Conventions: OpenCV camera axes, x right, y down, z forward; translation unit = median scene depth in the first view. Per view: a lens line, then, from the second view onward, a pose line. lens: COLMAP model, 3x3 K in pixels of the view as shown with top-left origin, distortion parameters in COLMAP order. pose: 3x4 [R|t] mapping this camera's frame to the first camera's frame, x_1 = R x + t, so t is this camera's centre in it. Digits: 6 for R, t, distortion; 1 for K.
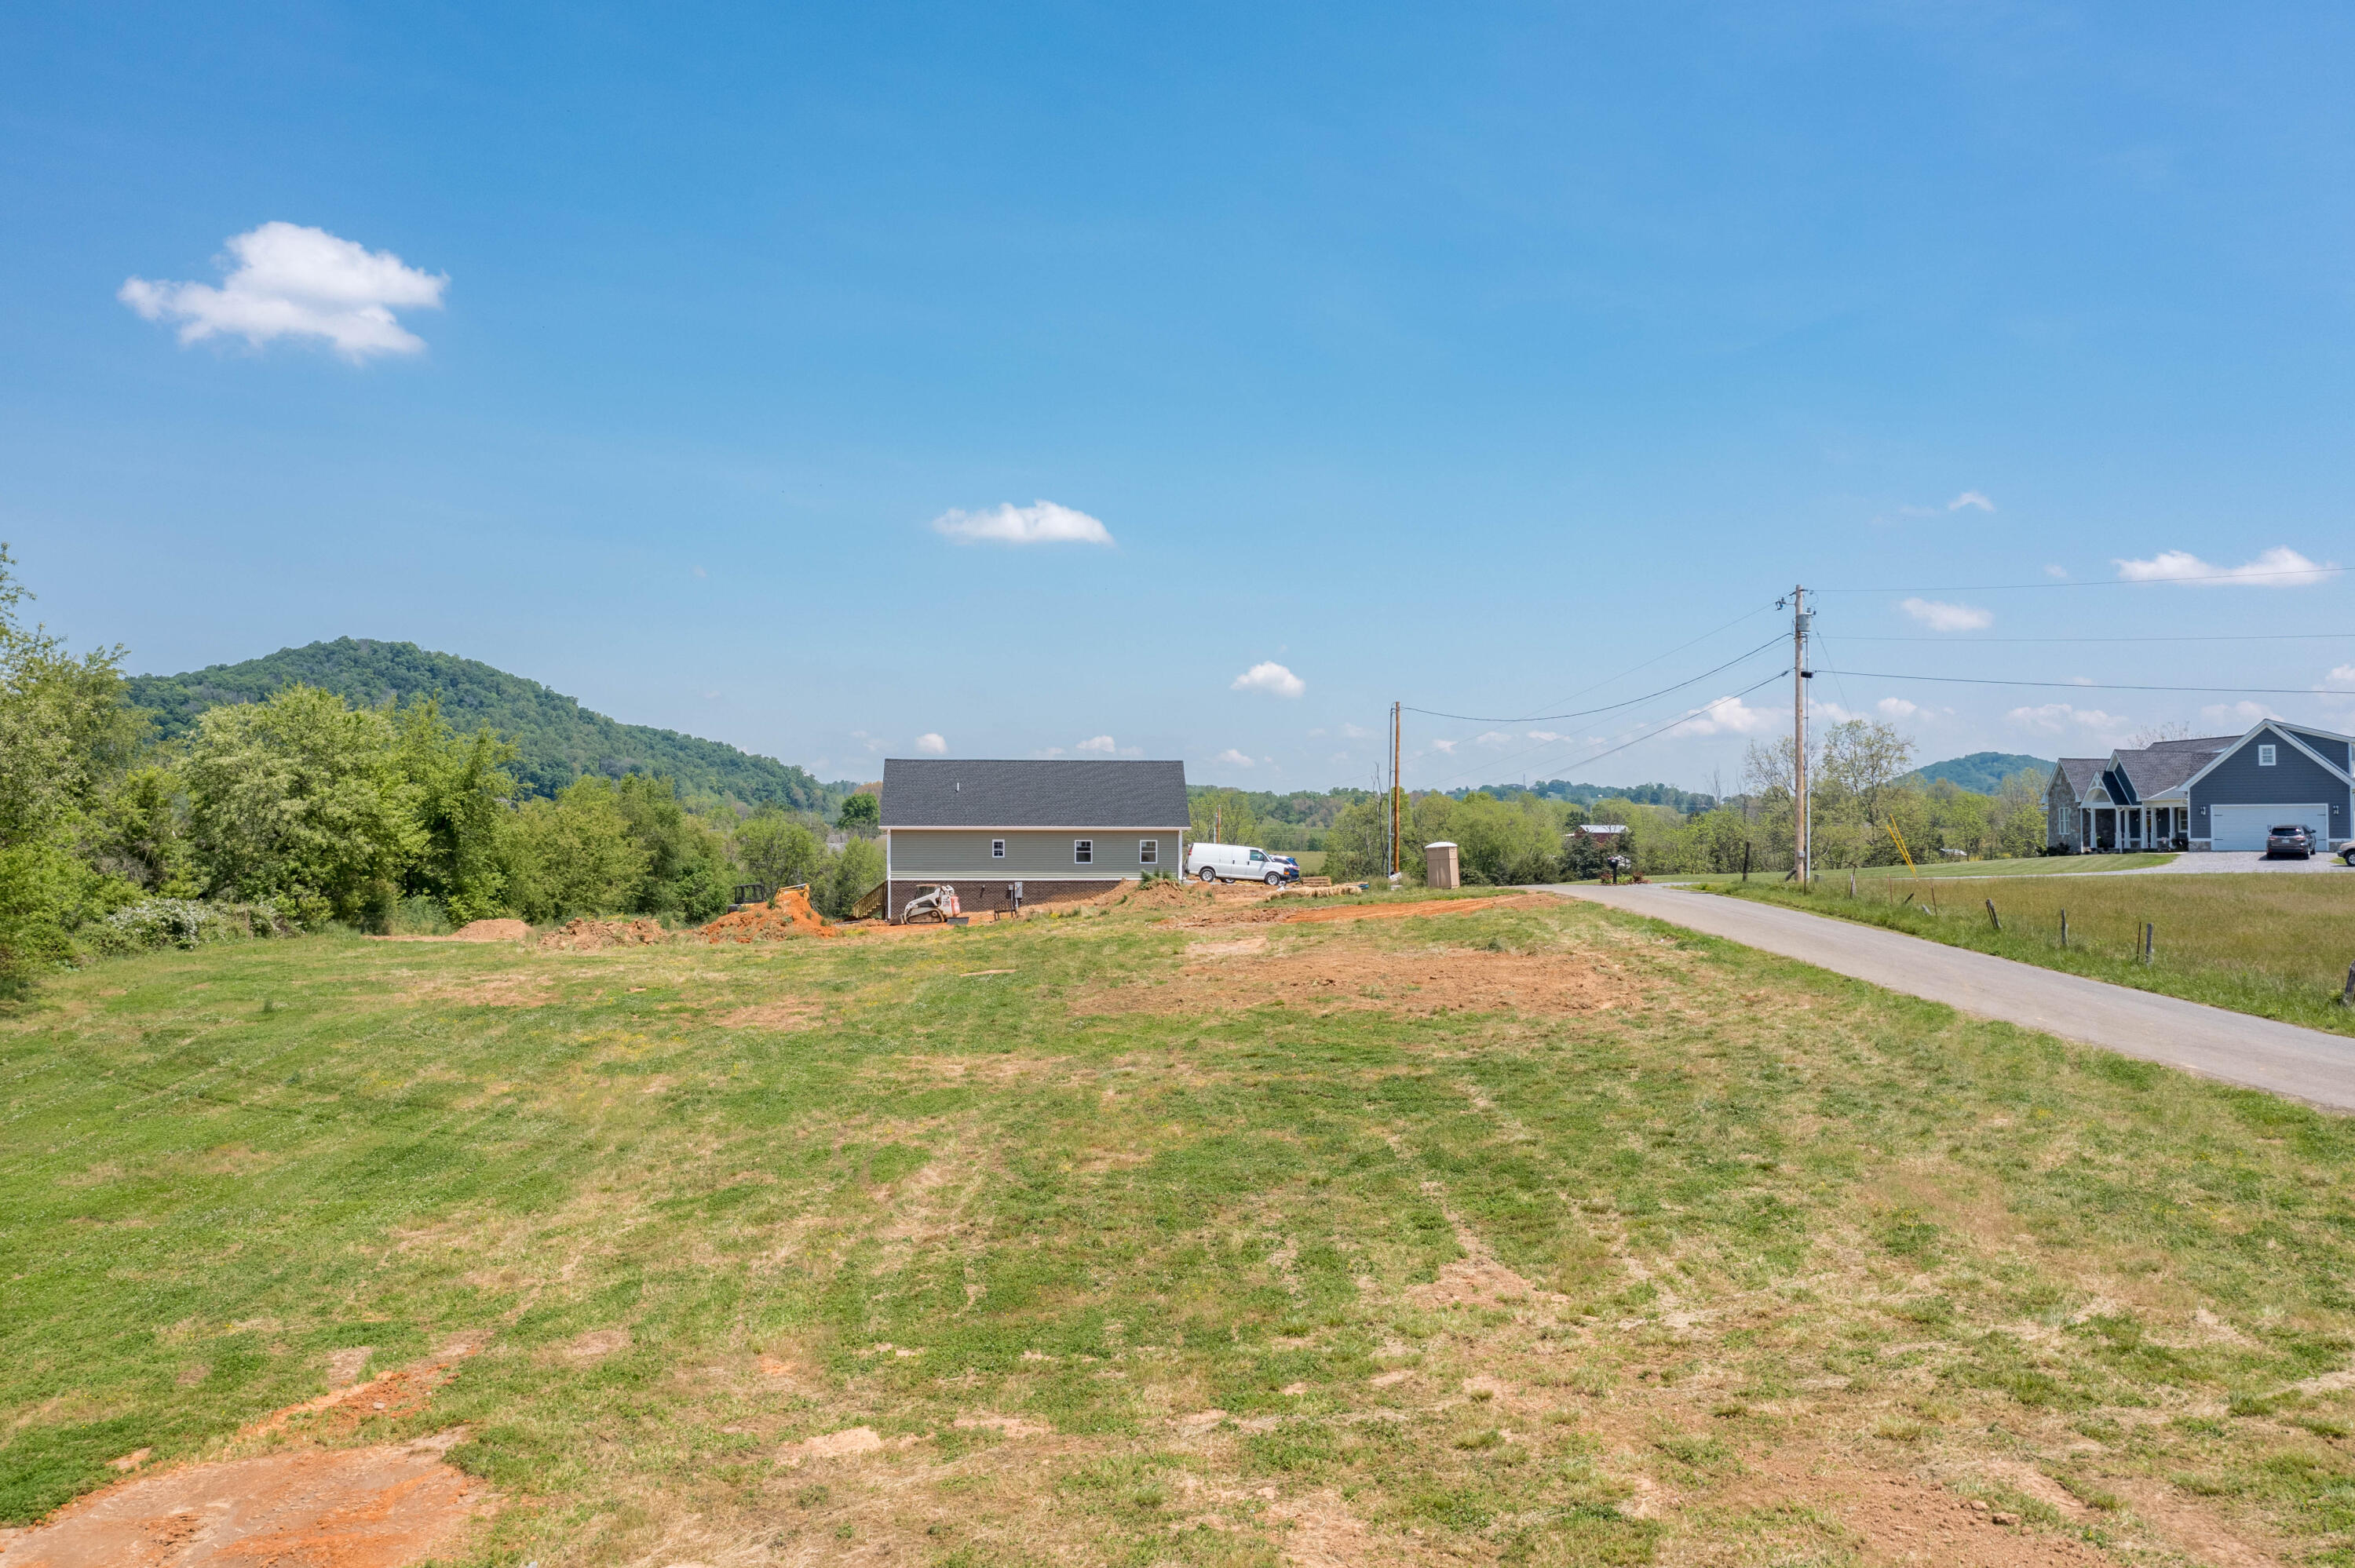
lens RADIAL K [[1844.3, 0, 1161.1], [0, 1844.3, 746.0], [0, 0, 1]] dist [-0.035743, 0.000621]
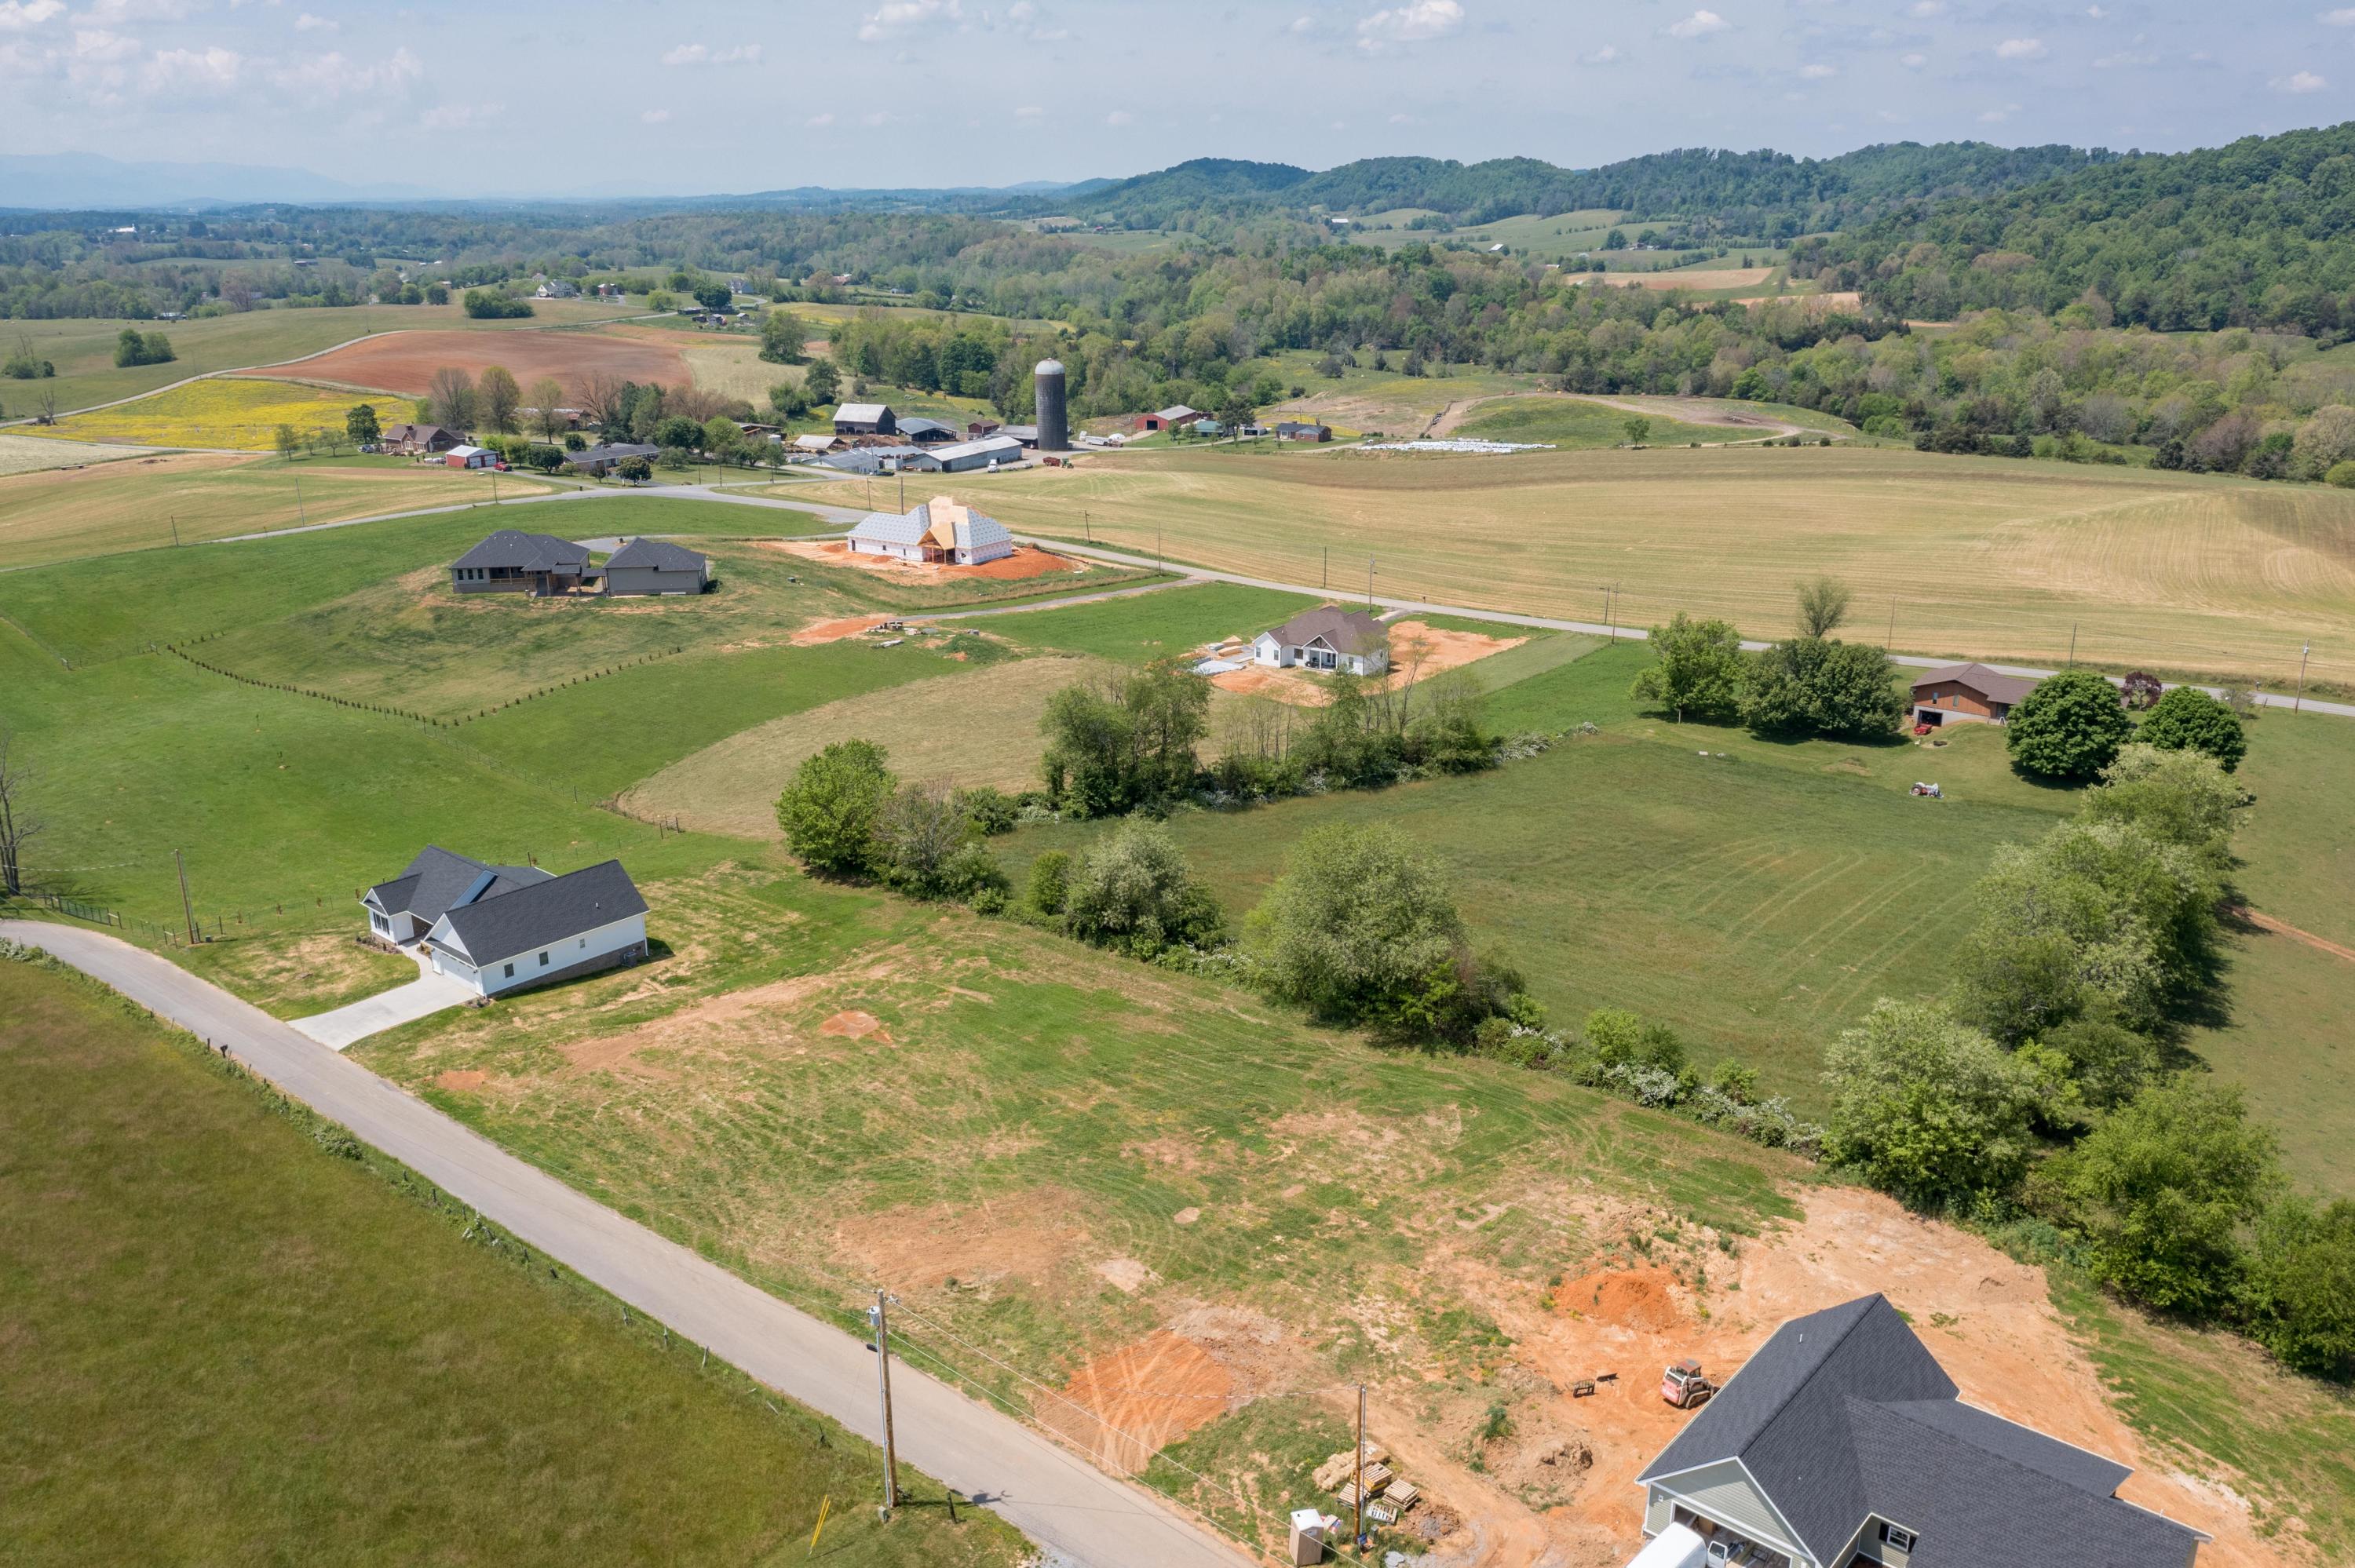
lens RADIAL K [[1844.3, 0, 1162.0], [0, 1844.3, 774.1], [0, 0, 1]] dist [-0.035743, 0.000621]
pose [[-0.720812, 0.215665, -0.658726, 0.547076], [0.040683, 0.961888, 0.270401, -0.420478], [0.691936, 0.168109, -0.702114, 1.134124]]
